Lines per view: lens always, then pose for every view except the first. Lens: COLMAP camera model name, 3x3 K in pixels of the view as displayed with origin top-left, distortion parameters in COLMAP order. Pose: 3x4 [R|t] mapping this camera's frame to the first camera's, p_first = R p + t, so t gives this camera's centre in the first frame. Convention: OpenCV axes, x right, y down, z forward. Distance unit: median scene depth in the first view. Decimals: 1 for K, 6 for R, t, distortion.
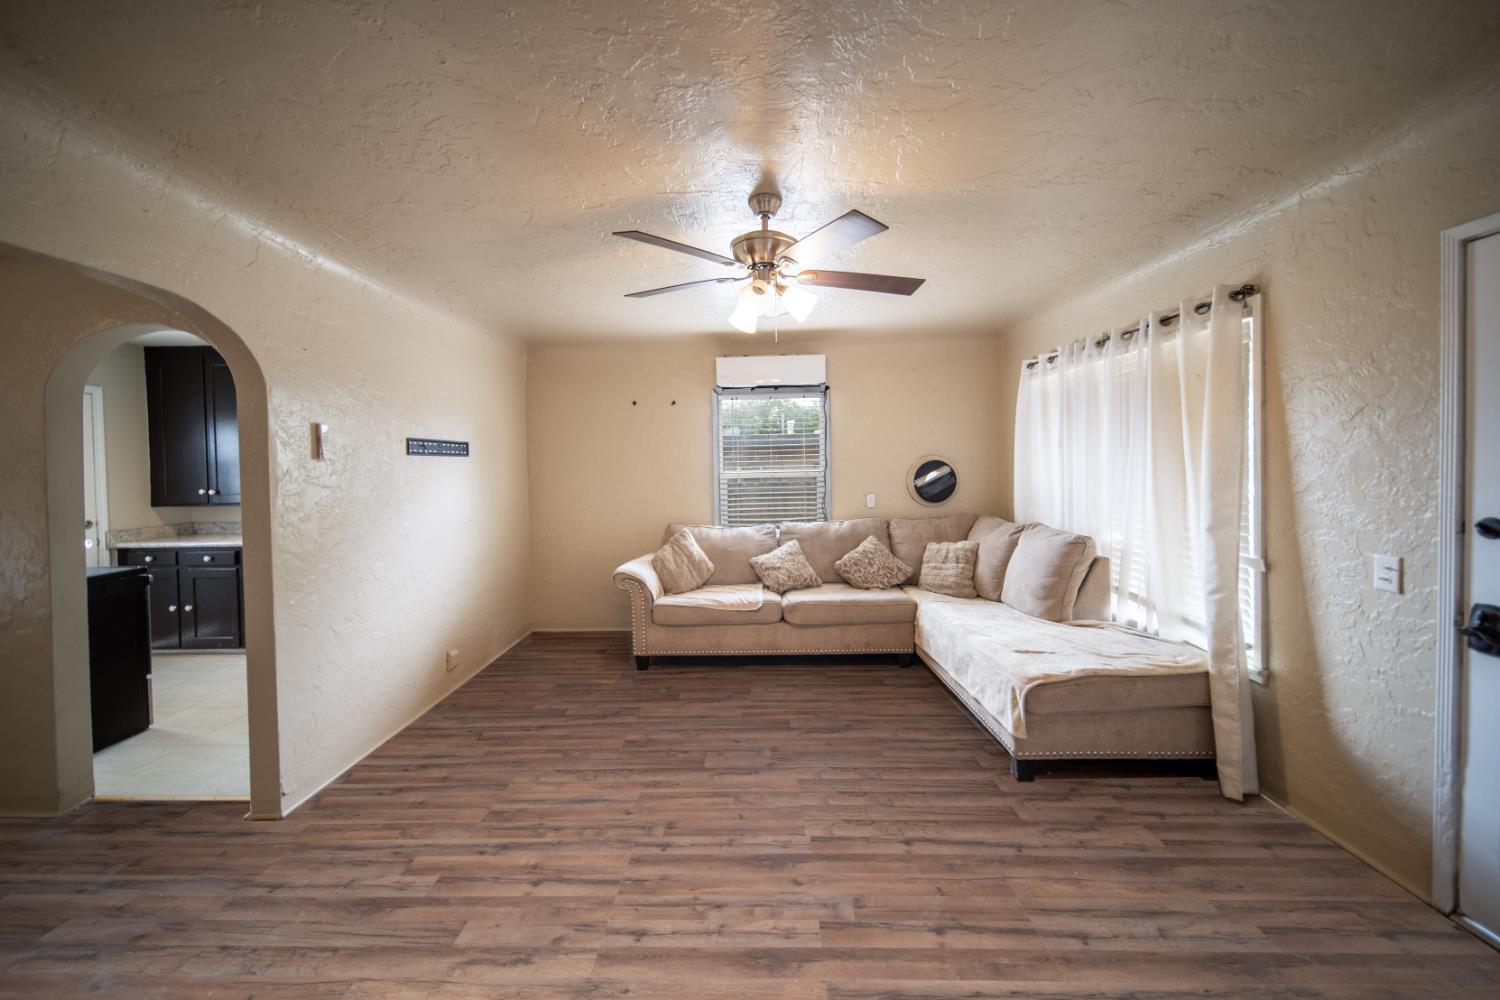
lens RADIAL K [[564.3, 0, 735.0], [0, 564.3, 477.7], [0, 0, 1]] dist [0.001737, -0.001779]
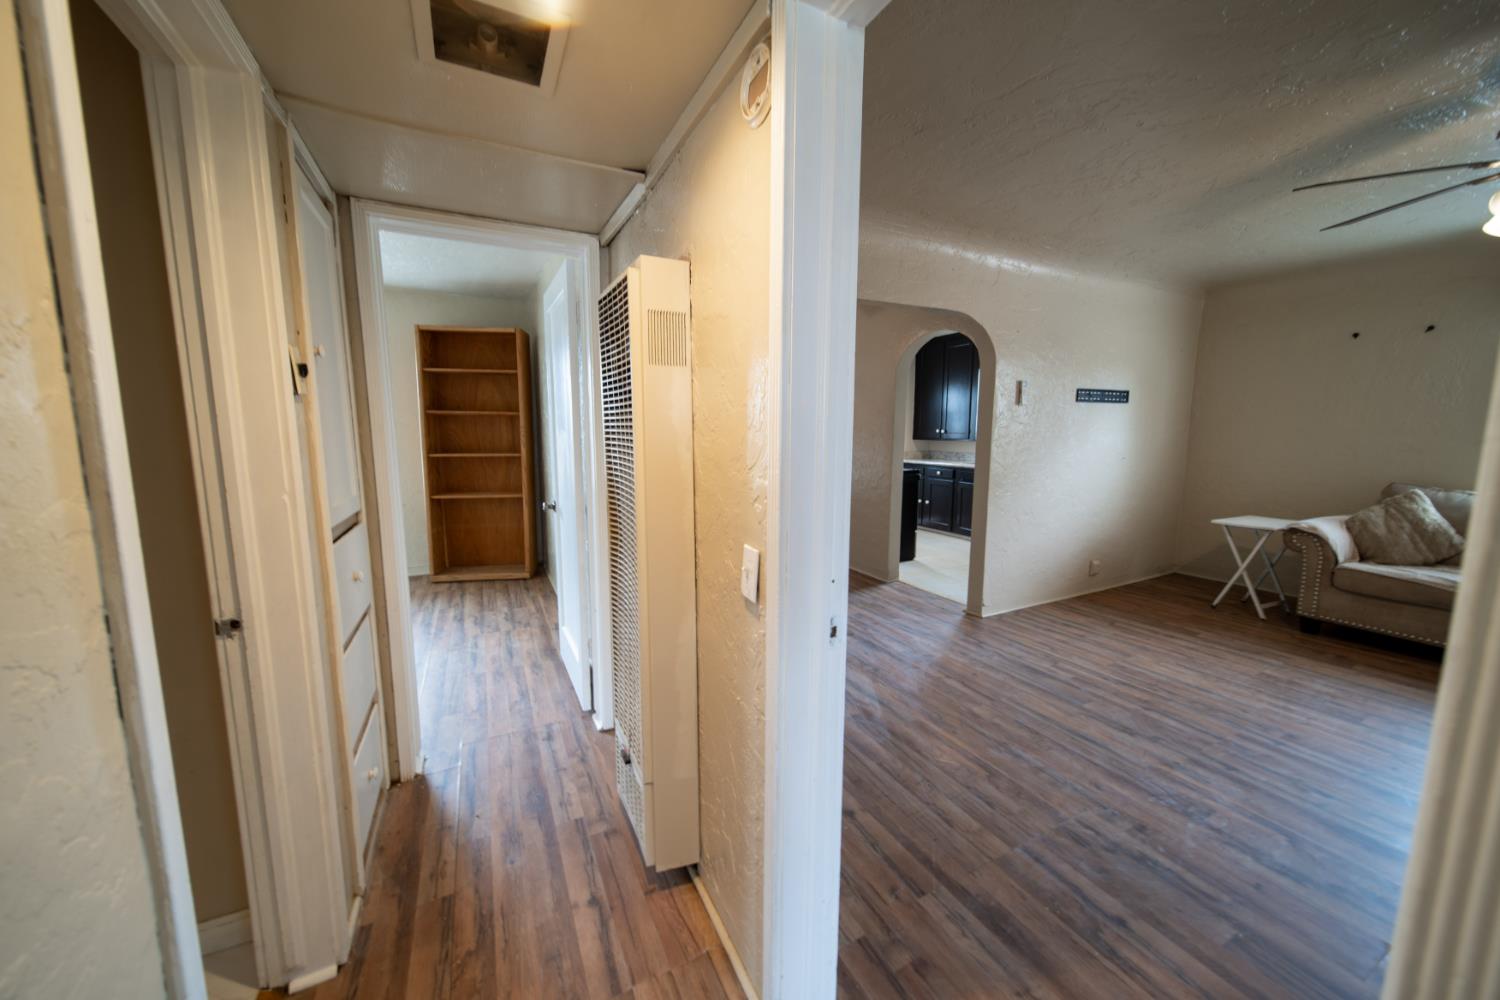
lens RADIAL K [[529.1, 0, 751.9], [0, 529.1, 497.8], [0, 0, 1]] dist [0.001359, -0.001071]
pose [[0.495408, 0.128941, -0.859038, 0.122711], [-0.021680, 0.990449, 0.136163, 0.027281], [0.868390, -0.048832, 0.493472, -0.255244]]
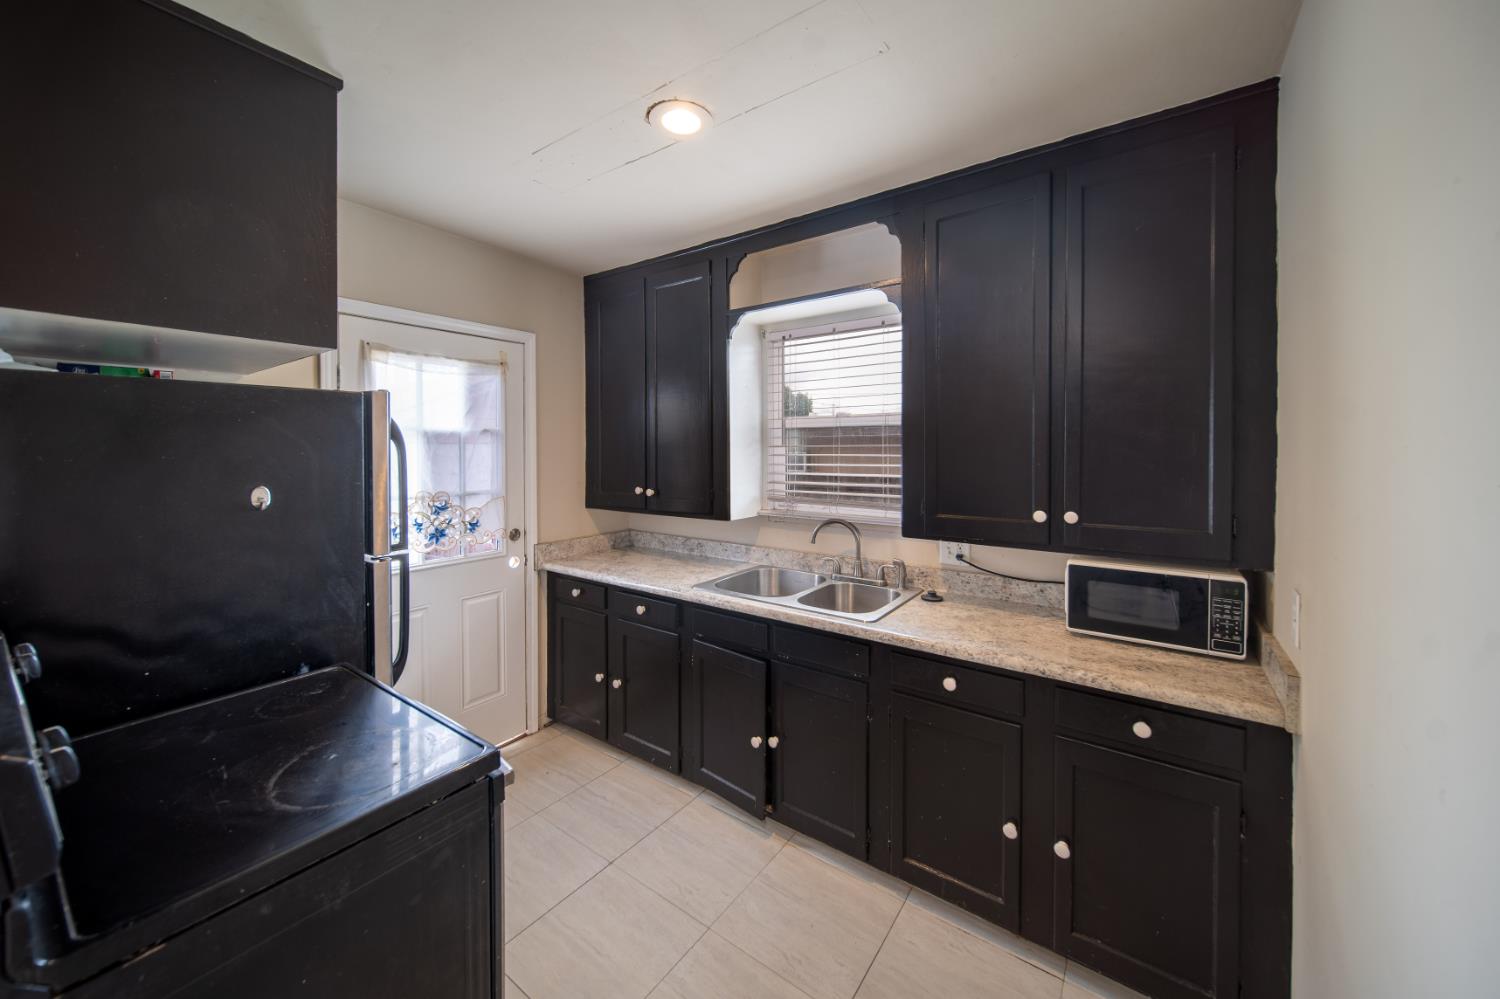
lens RADIAL K [[564.3, 0, 740.2], [0, 564.3, 458.2], [0, 0, 1]] dist [0.001737, -0.001779]
pose [[0.827933, 0.022600, -0.560371, -0.672852], [-0.022655, 0.999720, 0.006847, -0.027510], [0.560369, 0.007027, 0.828213, 0.732272]]
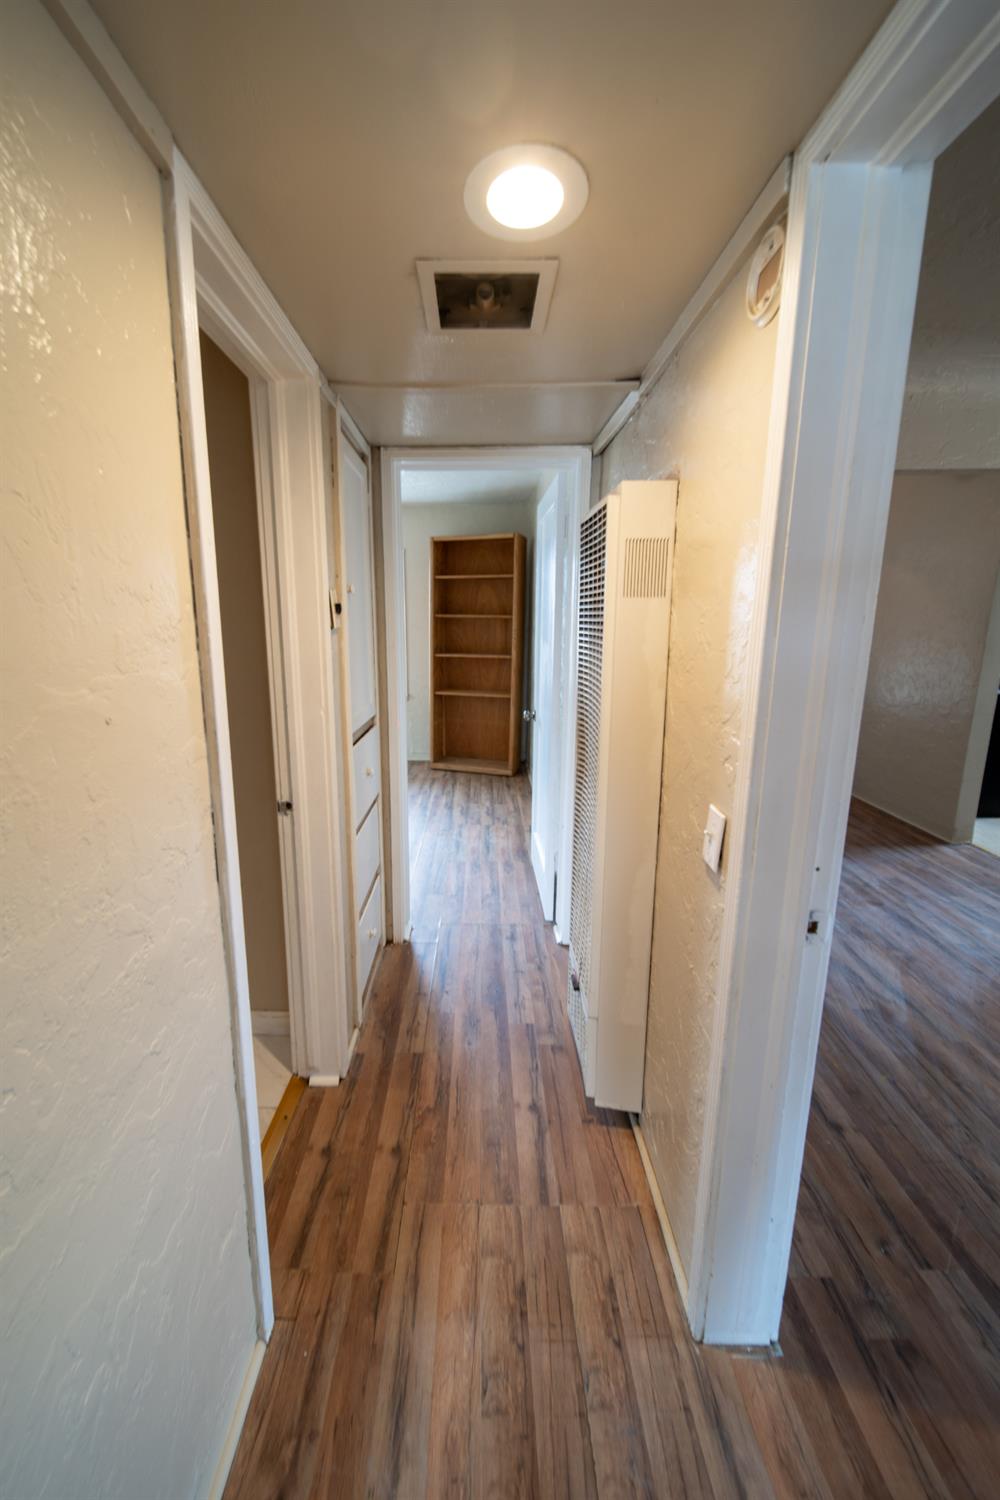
lens RADIAL K [[564.3, 0, 477.7], [0, 564.3, 724.5], [0, 0, 1]] dist [0.001737, -0.001779]
pose [[0.034053, 0.202263, -0.978739, 0.133574], [-0.019583, 0.979254, 0.201688, -0.001115], [0.999228, 0.012298, 0.037307, -0.240582]]
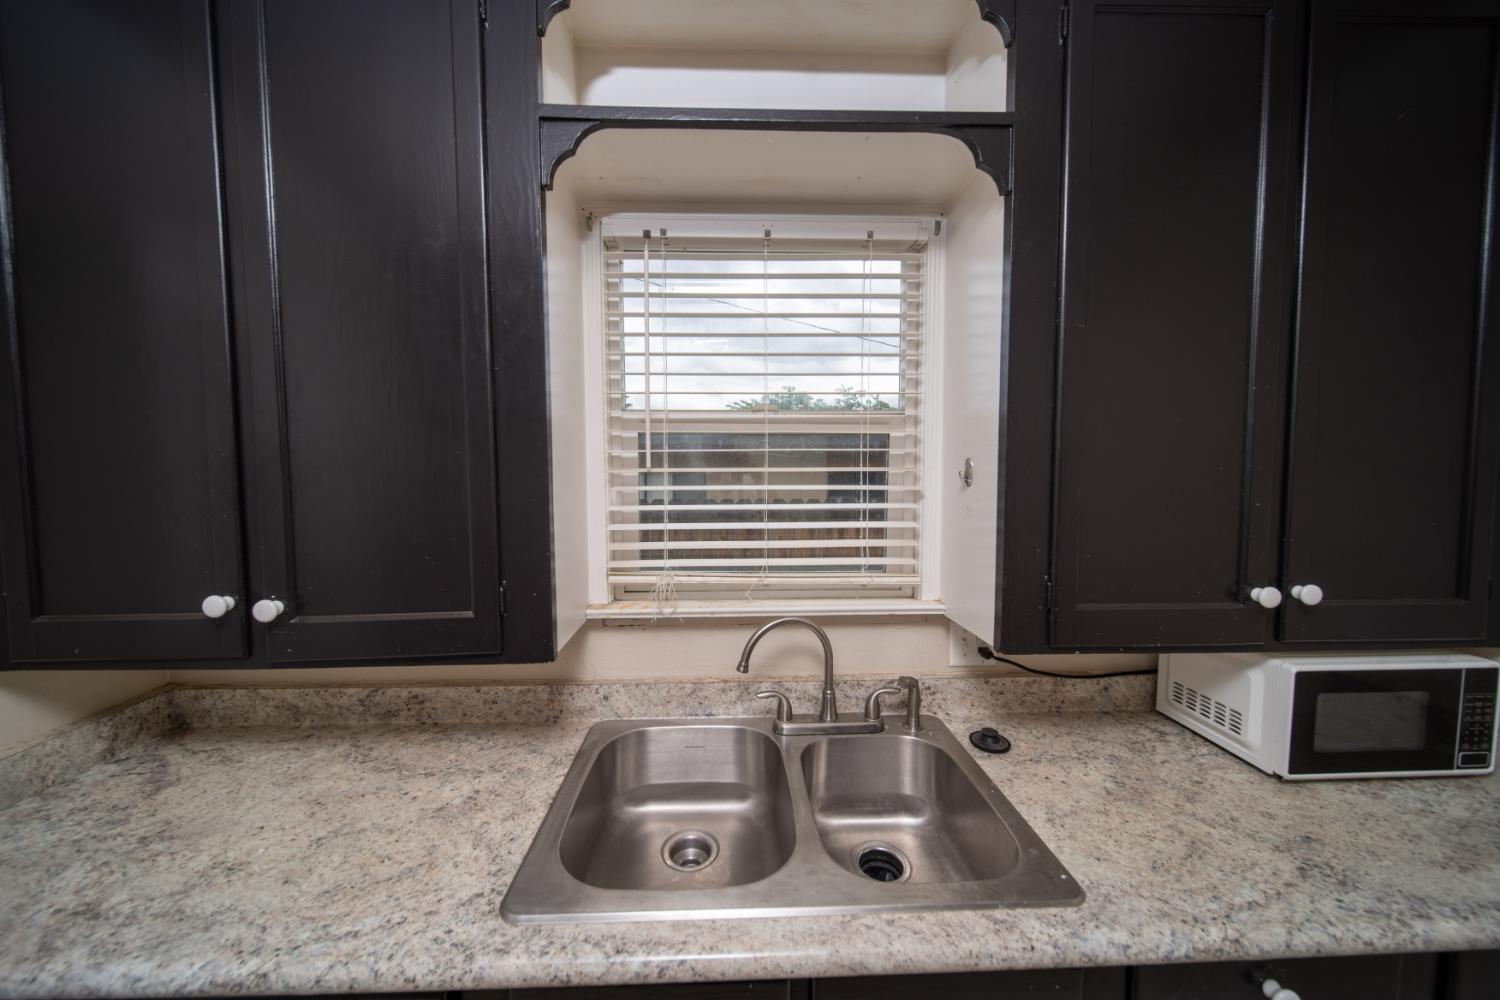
lens RADIAL K [[564.3, 0, 757.4], [0, 564.3, 494.8], [0, 0, 1]] dist [0.001737, -0.001779]
pose [[0.997129, 0.005797, 0.075506, -1.043035], [-0.008857, 0.999150, 0.040256, -0.040886], [-0.075208, -0.040809, 0.996332, 1.062880]]
